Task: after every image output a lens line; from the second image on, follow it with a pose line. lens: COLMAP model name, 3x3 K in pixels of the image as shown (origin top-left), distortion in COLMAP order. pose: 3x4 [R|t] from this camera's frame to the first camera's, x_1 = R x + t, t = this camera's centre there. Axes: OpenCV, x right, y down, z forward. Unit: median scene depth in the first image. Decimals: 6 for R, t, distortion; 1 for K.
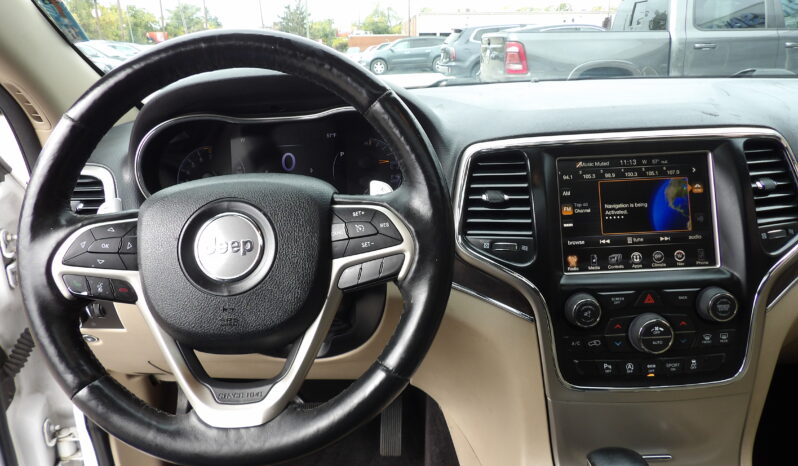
lens RADIAL K [[576.4, 0, 385.1], [0, 576.4, 222.2], [0, 0, 1]] dist [-0.034252, 0.051752]
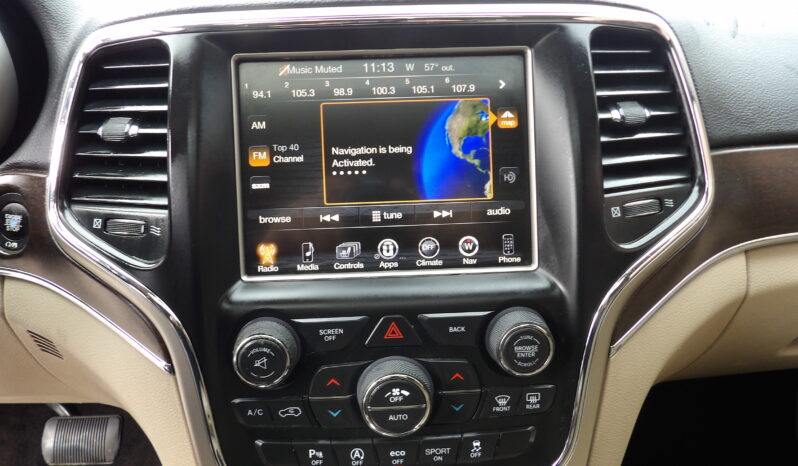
lens RADIAL K [[576.4, 0, 385.1], [0, 576.4, 222.2], [0, 0, 1]] dist [-0.034252, 0.051752]
pose [[0.998687, 0.008773, 0.050477, 0.408643], [-0.013322, 0.995808, 0.090488, -0.011364], [-0.049472, -0.091042, 0.994617, 0.469972]]
